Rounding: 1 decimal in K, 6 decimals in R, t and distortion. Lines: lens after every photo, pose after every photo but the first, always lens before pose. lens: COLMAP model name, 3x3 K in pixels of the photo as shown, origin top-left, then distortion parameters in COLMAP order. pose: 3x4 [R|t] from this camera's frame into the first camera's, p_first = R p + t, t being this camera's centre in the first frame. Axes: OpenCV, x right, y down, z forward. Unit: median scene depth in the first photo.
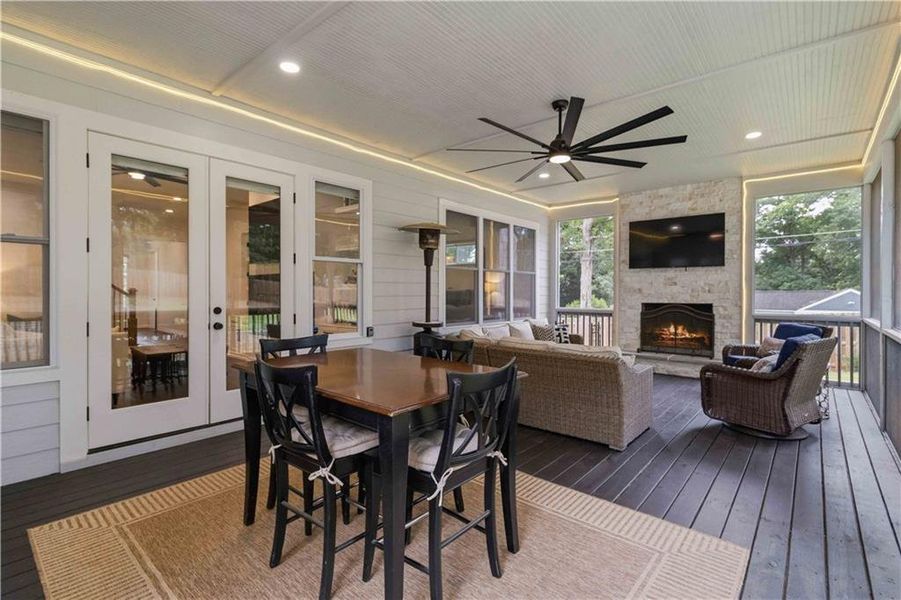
lens RADIAL K [[423.0, 0, 459.6], [0, 423.0, 295.5], [0, 0, 1]] dist [0.001031, 0.000226]
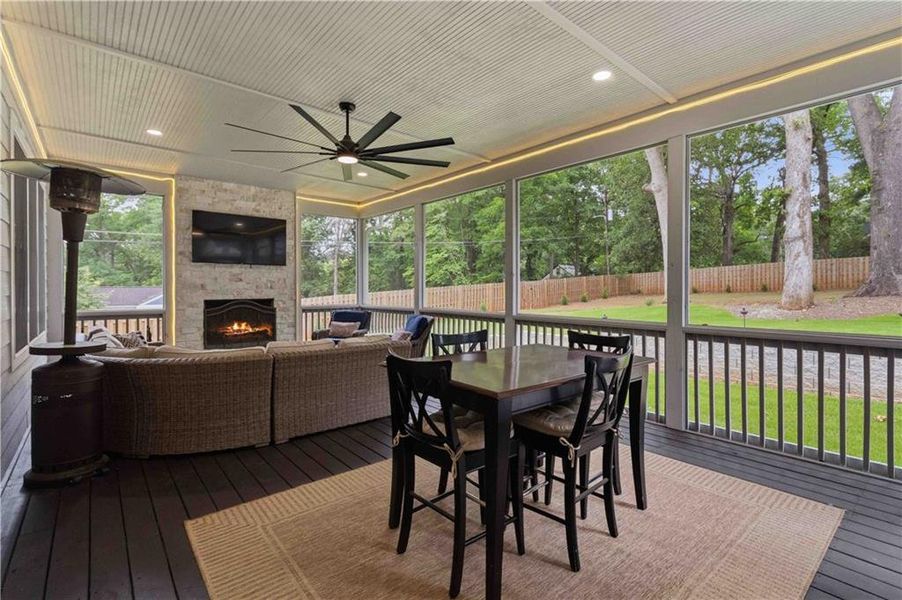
lens RADIAL K [[423.4, 0, 459.6], [0, 423.4, 291.4], [0, 0, 1]] dist [0.001031, 0.000226]
pose [[0.152065, -0.009340, 0.988326, -0.422848], [0.007899, 0.999935, 0.008234, -0.004907], [-0.988339, 0.006555, 0.152129, 0.328479]]
